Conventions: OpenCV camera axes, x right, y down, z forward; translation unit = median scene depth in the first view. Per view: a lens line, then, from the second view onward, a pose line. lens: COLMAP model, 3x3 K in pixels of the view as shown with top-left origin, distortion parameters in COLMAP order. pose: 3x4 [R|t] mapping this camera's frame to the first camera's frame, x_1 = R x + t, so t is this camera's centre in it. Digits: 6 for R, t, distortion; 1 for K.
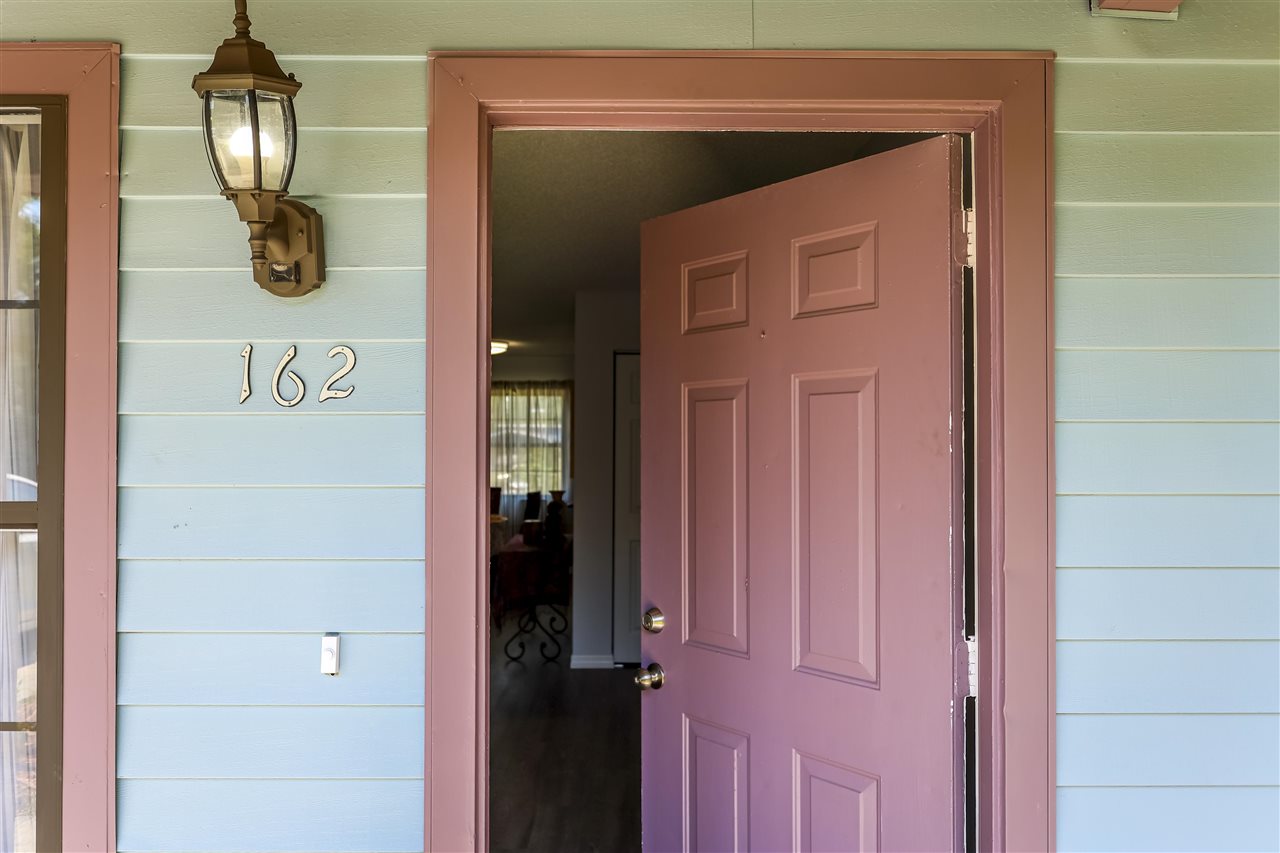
lens RADIAL K [[969.4, 0, 640.0], [0, 969.4, 426.5], [0, 0, 1]] dist [0.000485, -0.006459]
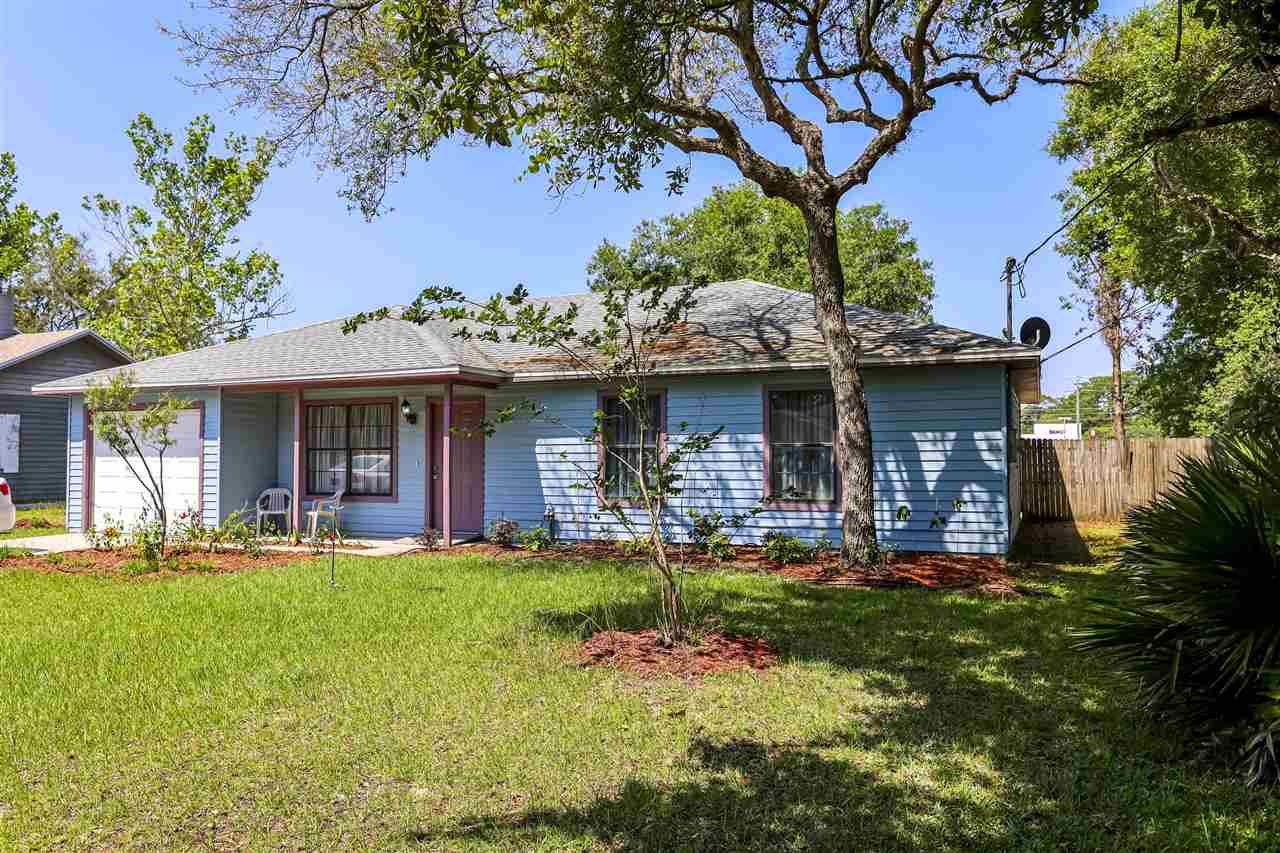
lens RADIAL K [[949.0, 0, 640.0], [0, 949.0, 426.5], [0, 0, 1]] dist [-0.007827, 0.005543]
pose [[0.912486, -0.016492, -0.408775, 5.122089], [0.007534, 0.999695, -0.023516, 0.109068], [0.409038, 0.018378, 0.912332, -6.132146]]
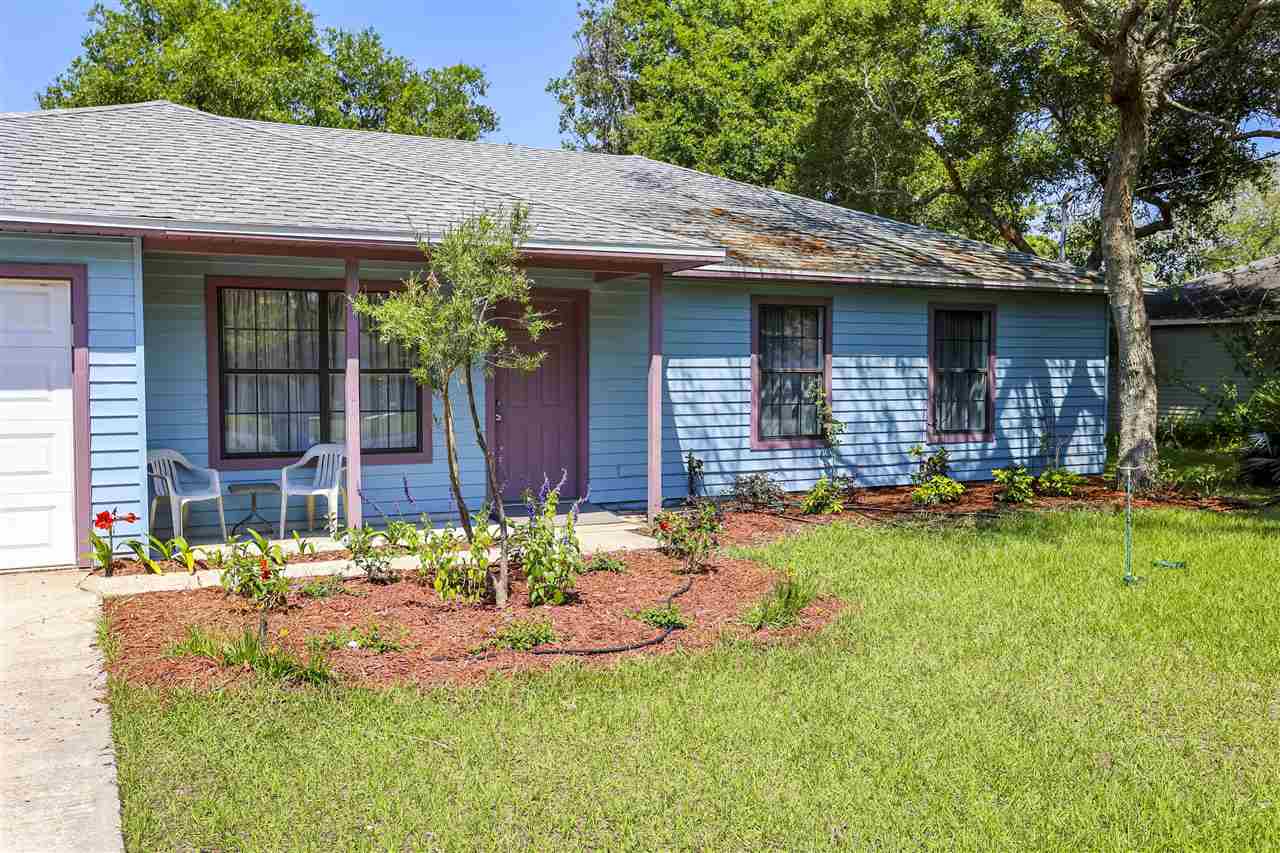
lens RADIAL K [[1070.2, 0, 640.0], [0, 1070.2, 426.5], [0, 0, 1]] dist [0.005470, 0.003628]
pose [[0.901484, -0.022241, 0.432240, -2.019381], [-0.006714, 0.997840, 0.065346, 0.003316], [-0.432760, -0.061810, 0.899388, -4.785176]]
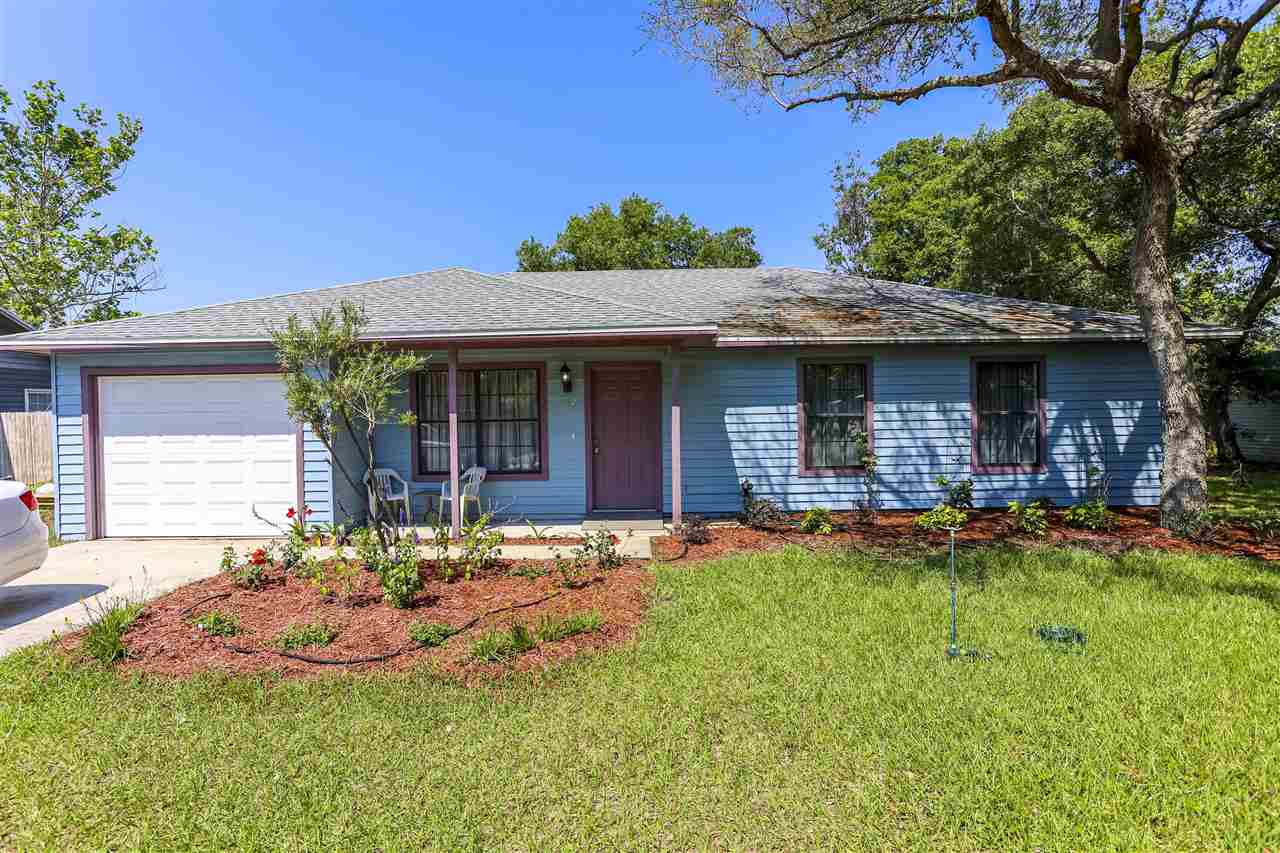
lens RADIAL K [[612.3, 0, 640.0], [0, 612.3, 426.5], [0, 0, 1]] dist [-0.034910, 0.022071]
pose [[0.999522, -0.014127, -0.027513, 0.375995], [0.015099, 0.999257, 0.035453, -0.022409], [0.026992, -0.035852, 0.998993, -4.063260]]
